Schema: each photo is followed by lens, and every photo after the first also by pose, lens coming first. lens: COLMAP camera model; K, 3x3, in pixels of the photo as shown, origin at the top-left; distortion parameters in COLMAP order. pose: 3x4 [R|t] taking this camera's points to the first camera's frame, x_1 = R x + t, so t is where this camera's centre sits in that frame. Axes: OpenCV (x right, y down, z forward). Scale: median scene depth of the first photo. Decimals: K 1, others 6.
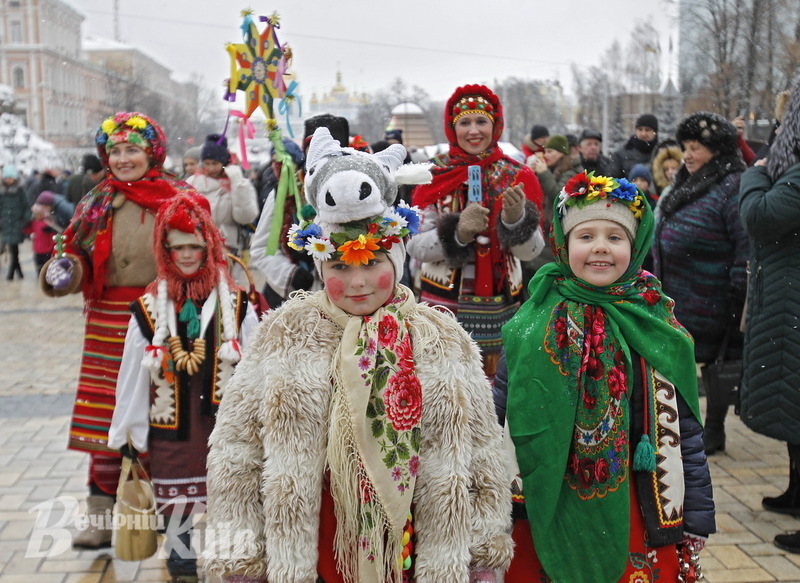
lens RADIAL K [[1053.7, 0, 400.0], [0, 1053.7, 291.5], [0, 0, 1]] dist [0.112979, 0.002331]
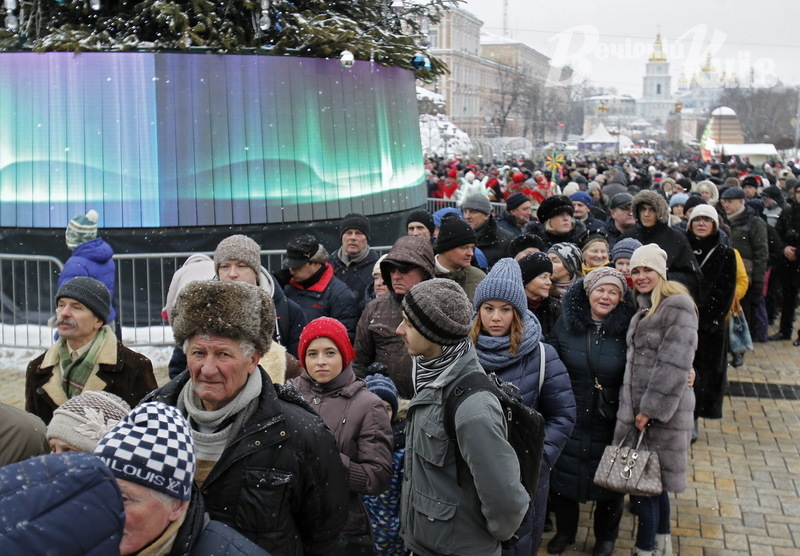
lens RADIAL K [[1075.5, 0, 400.0], [0, 1075.5, 278.0], [0, 0, 1]] dist [-0.306599, -0.007585]
pose [[0.940685, 0.061713, -0.333623, 0.040942], [-0.057389, 0.998091, 0.022810, 0.014575], [0.334394, -0.002311, 0.942431, -0.191094]]
